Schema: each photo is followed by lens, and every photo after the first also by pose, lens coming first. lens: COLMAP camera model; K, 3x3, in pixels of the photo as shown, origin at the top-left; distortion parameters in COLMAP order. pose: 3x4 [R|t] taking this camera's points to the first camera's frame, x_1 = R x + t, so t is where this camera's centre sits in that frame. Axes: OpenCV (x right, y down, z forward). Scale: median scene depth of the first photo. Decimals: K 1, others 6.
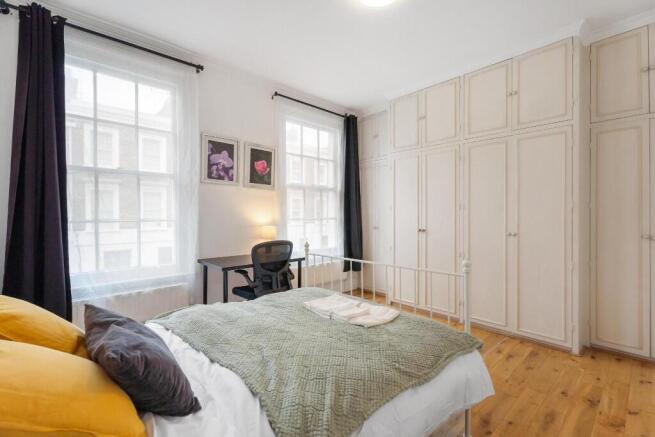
lens RADIAL K [[294.6, 0, 327.5], [0, 294.6, 218.5], [0, 0, 1]] dist [0.007876, -0.000459]
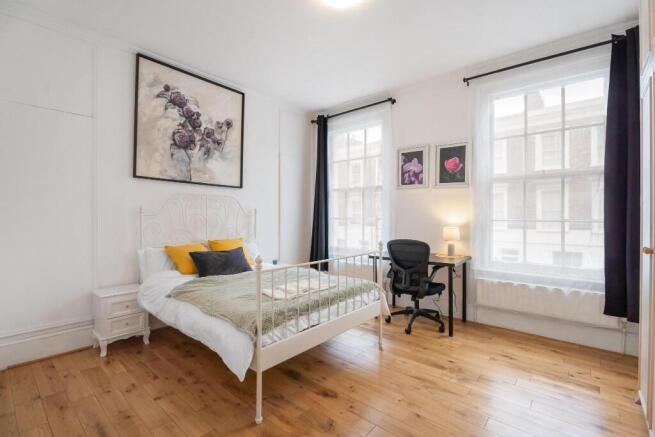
lens RADIAL K [[293.1, 0, 328.0], [0, 293.1, 213.5], [0, 0, 1]] dist [0.000298, -0.000045]
pose [[0.125799, -0.004338, -0.992046, 0.696658], [-0.014327, 0.999878, -0.006189, -0.005984], [0.991952, 0.014992, 0.125721, 0.510718]]
